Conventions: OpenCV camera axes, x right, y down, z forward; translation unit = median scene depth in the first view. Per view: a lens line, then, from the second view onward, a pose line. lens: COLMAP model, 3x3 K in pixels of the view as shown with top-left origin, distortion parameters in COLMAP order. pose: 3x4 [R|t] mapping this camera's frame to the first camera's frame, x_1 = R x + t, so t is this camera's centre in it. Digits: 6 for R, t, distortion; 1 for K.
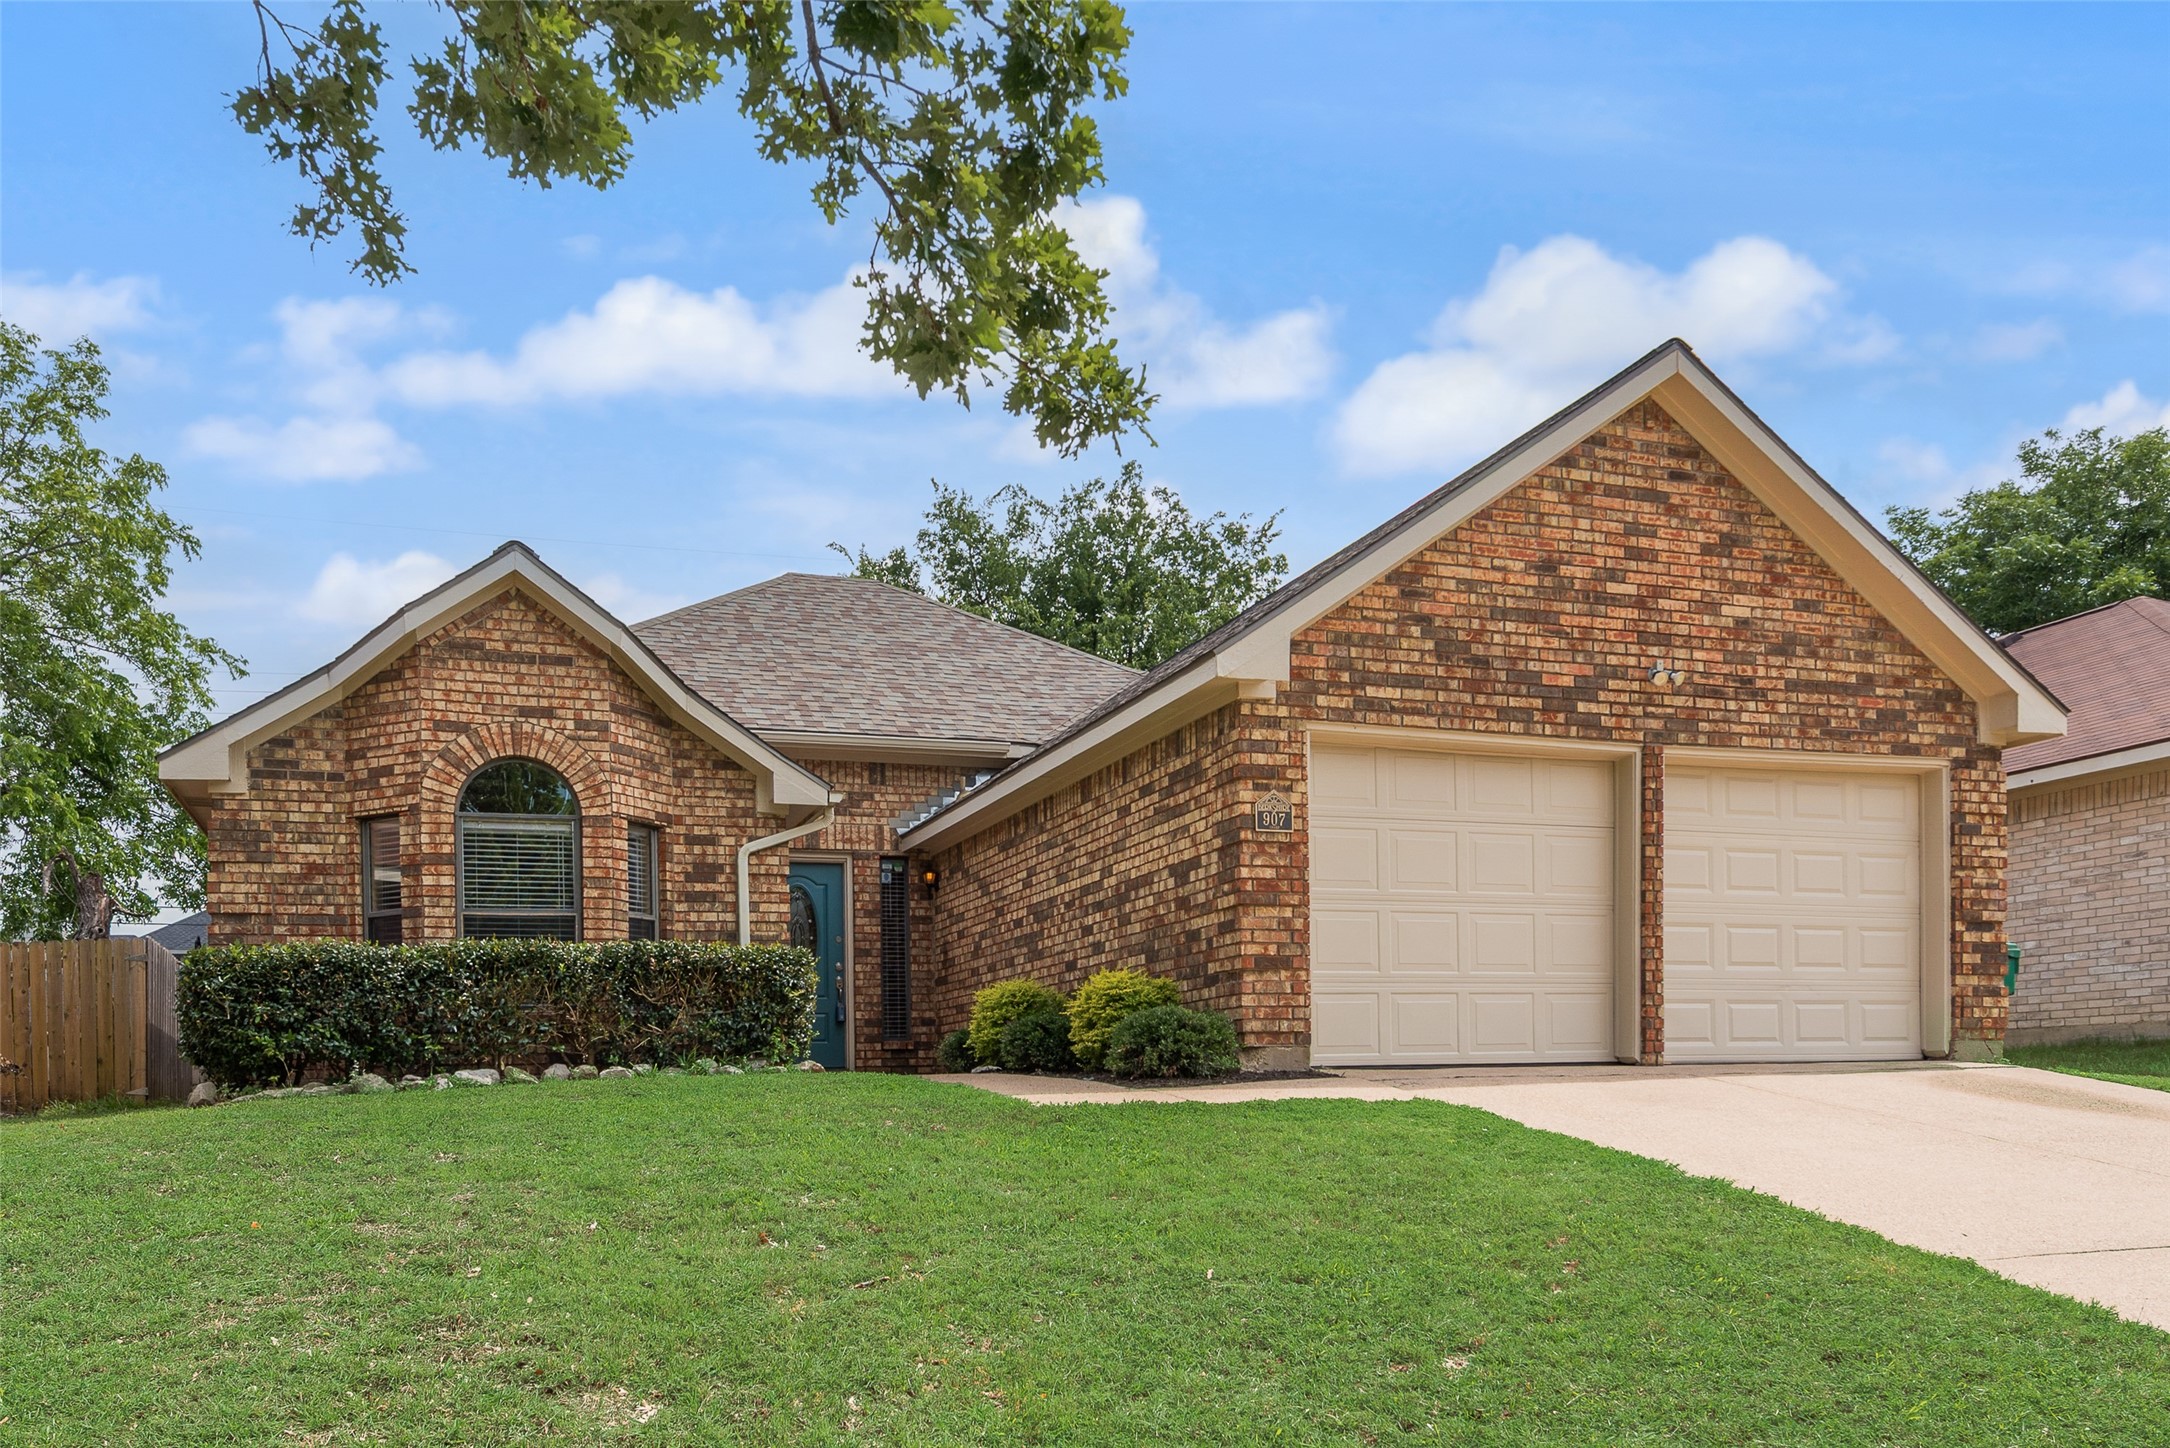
lens RADIAL K [[1636.3, 0, 1085.1], [0, 1636.3, 713.3], [0, 0, 1]] dist [0.019126, 0.003215]
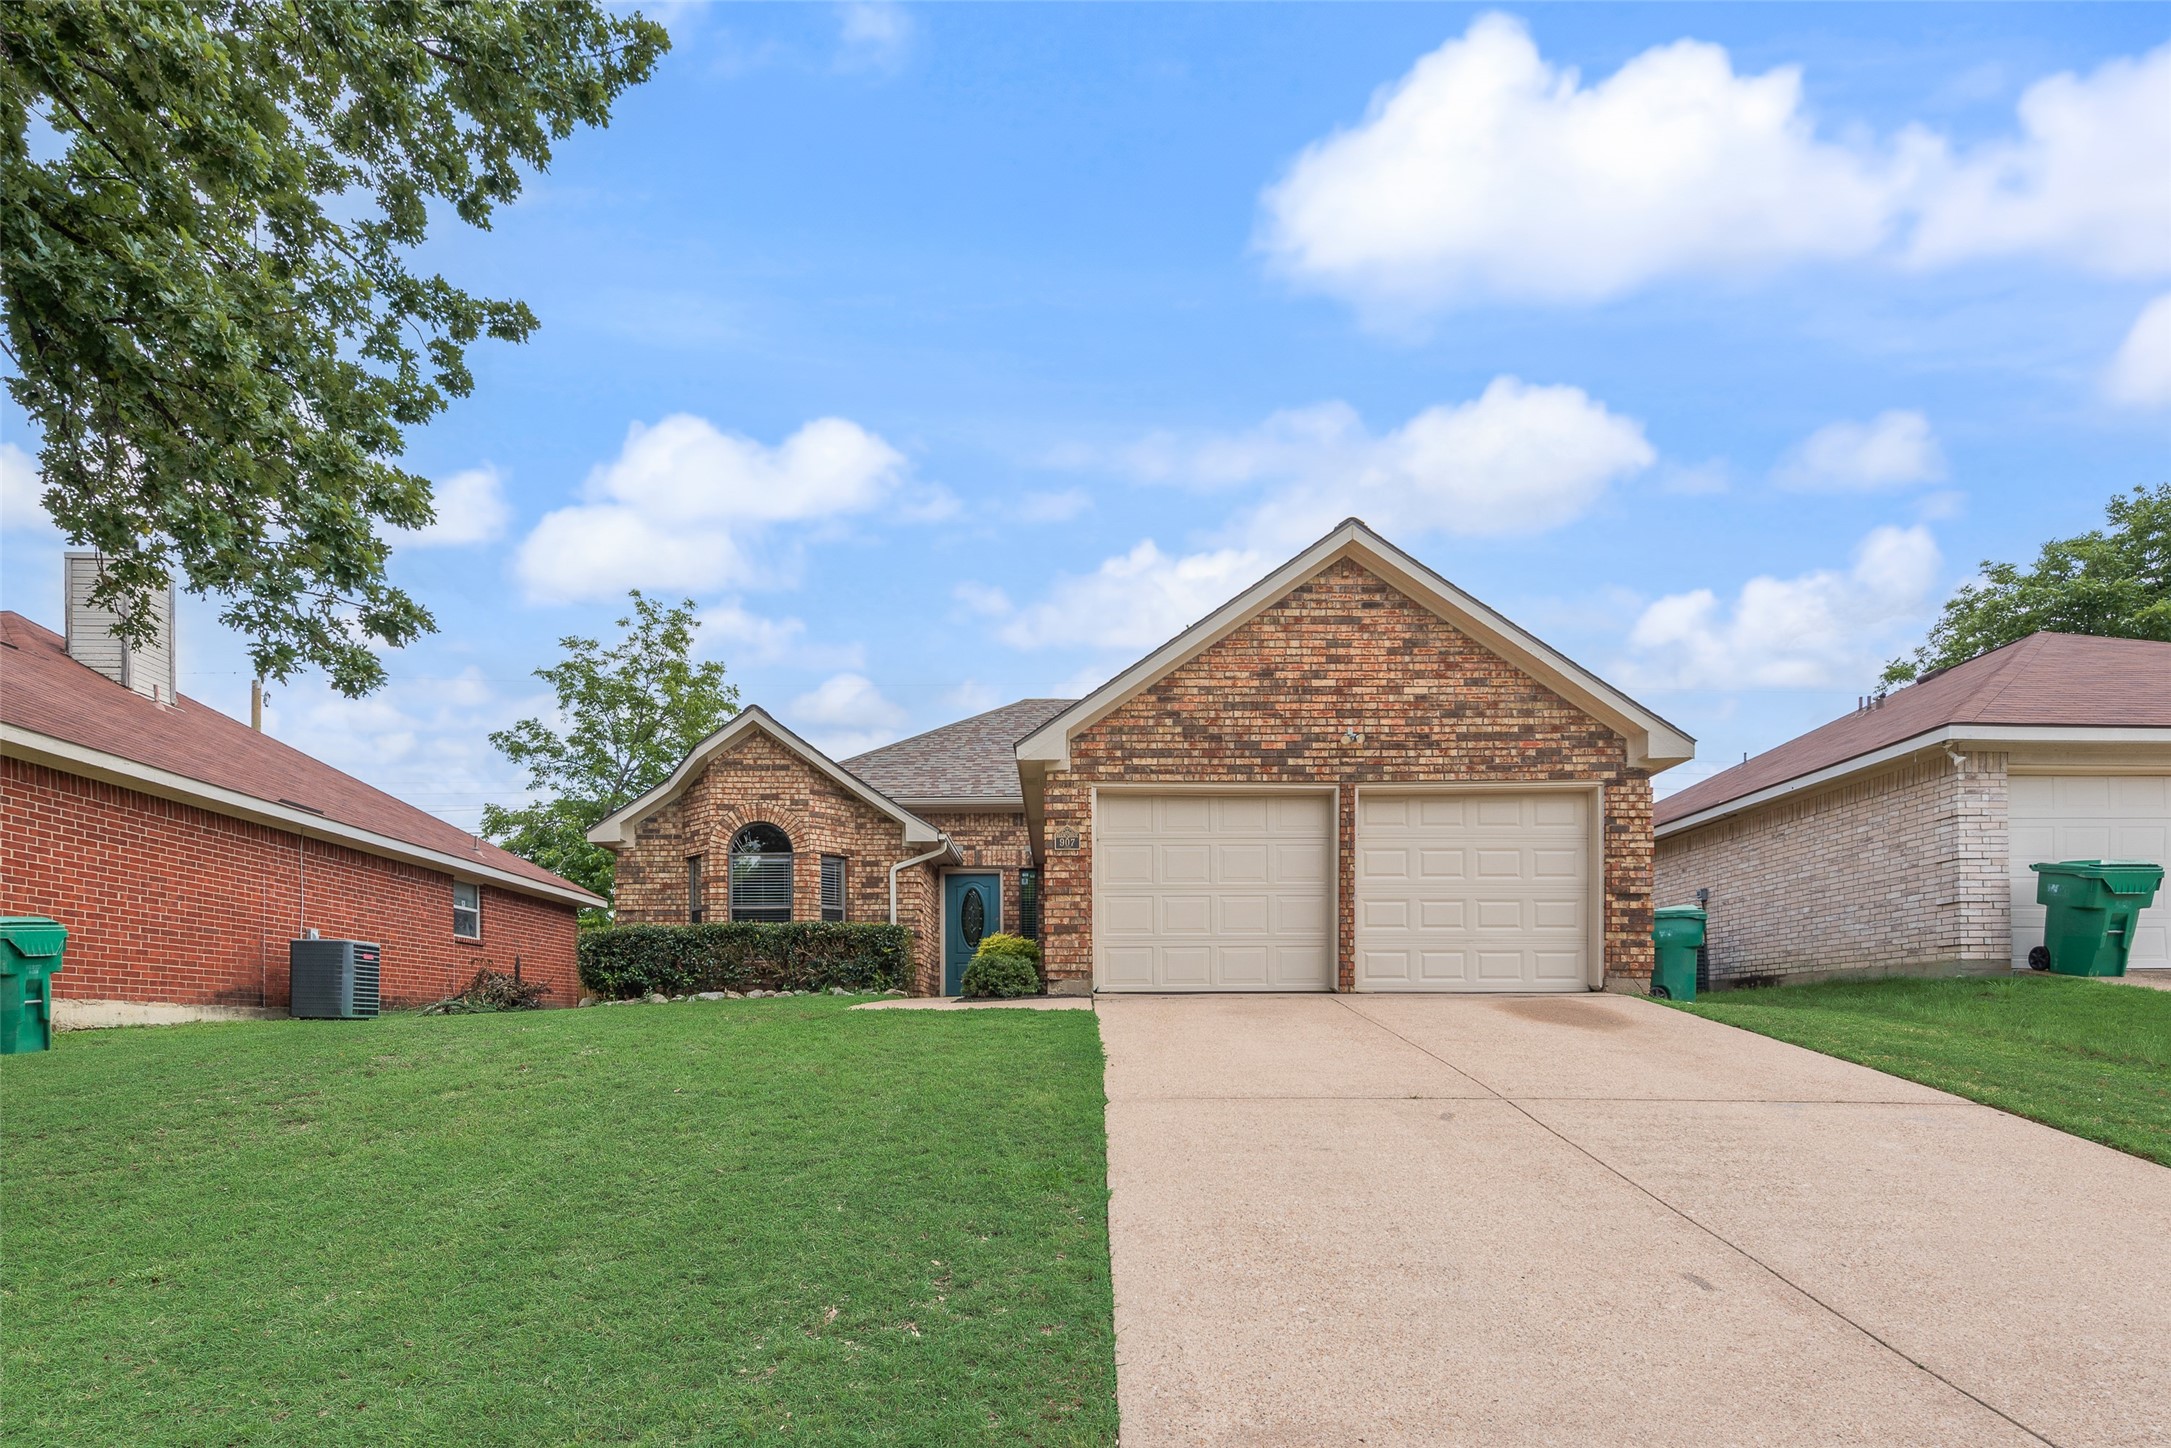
lens RADIAL K [[1071.5, 0, 1086.6], [0, 1071.5, 747.3], [0, 0, 1]] dist [0.020250, 0.000172]
pose [[0.947203, -0.065607, -0.313851, 0.417459], [0.058595, 0.997777, -0.031733, 0.003339], [0.315236, 0.011667, 0.948942, -0.025895]]
